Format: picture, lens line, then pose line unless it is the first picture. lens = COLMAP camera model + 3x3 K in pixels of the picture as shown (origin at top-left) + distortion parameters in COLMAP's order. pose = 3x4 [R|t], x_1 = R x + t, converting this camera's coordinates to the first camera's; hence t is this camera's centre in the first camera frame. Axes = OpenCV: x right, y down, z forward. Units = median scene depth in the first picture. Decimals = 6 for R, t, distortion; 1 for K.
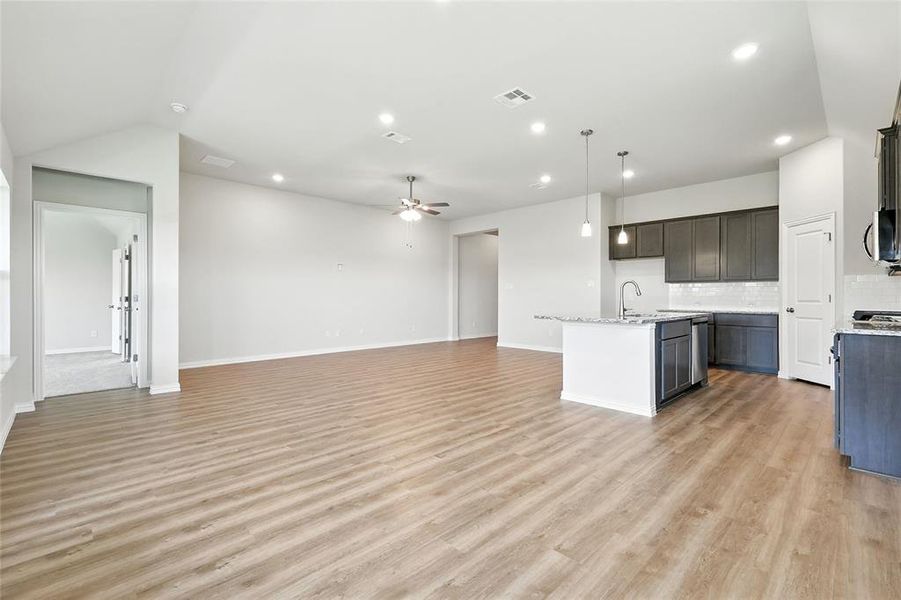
lens RADIAL K [[400.6, 0, 456.6], [0, 400.6, 297.7], [0, 0, 1]] dist [0.006322, -0.000576]
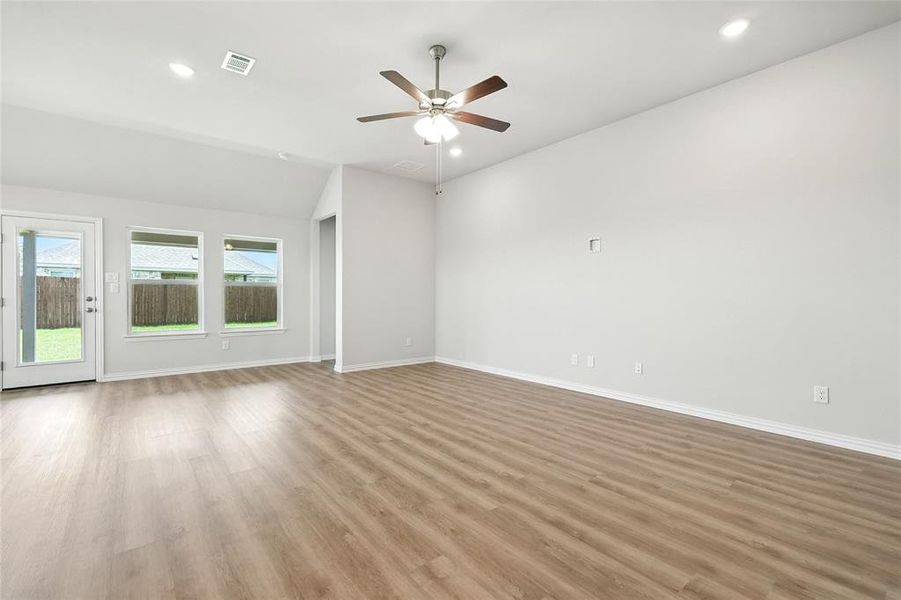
lens RADIAL K [[400.6, 0, 447.7], [0, 400.6, 298.9], [0, 0, 1]] dist [0.006322, -0.000576]
pose [[-0.107014, 0.002182, -0.994255, 0.405147], [-0.002762, 0.999993, 0.002492, -0.001087], [0.994254, 0.003013, -0.107007, 1.169963]]
